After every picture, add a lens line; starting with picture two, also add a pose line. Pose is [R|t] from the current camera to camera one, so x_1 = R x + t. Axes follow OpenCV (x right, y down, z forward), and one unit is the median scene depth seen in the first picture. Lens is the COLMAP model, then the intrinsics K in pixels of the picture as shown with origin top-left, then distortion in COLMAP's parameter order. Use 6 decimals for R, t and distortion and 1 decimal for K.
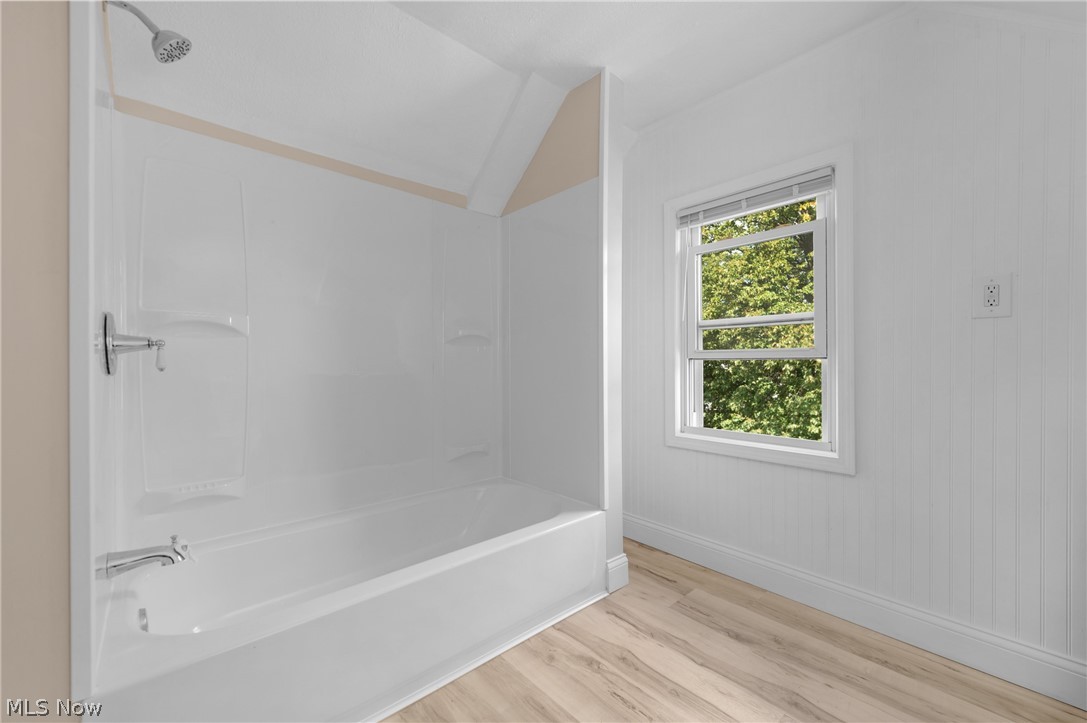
lens RADIAL K [[432.4, 0, 544.9], [0, 432.4, 361.3], [0, 0, 1]] dist [0.013517, -0.003479]
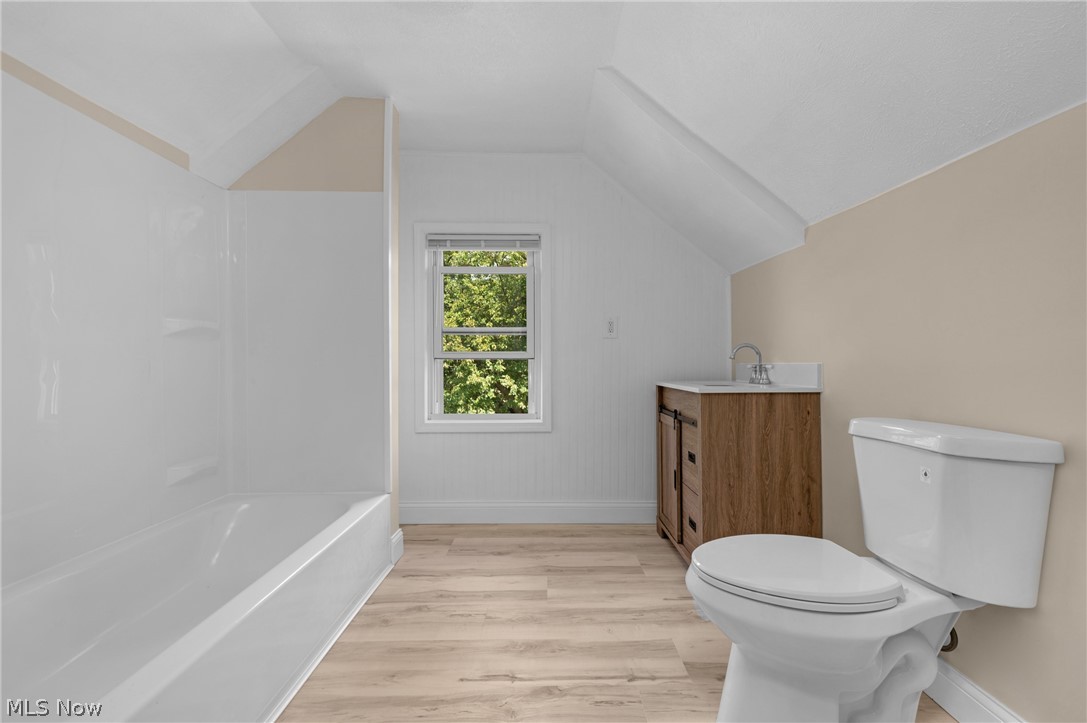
lens RADIAL K [[432.4, 0, 546.2], [0, 432.4, 363.6], [0, 0, 1]] dist [0.013517, -0.003479]
pose [[0.673425, -0.000333, 0.739256, -0.468602], [-0.003483, 0.999987, 0.003624, 0.004823], [-0.739248, -0.005015, 0.673415, -0.060503]]
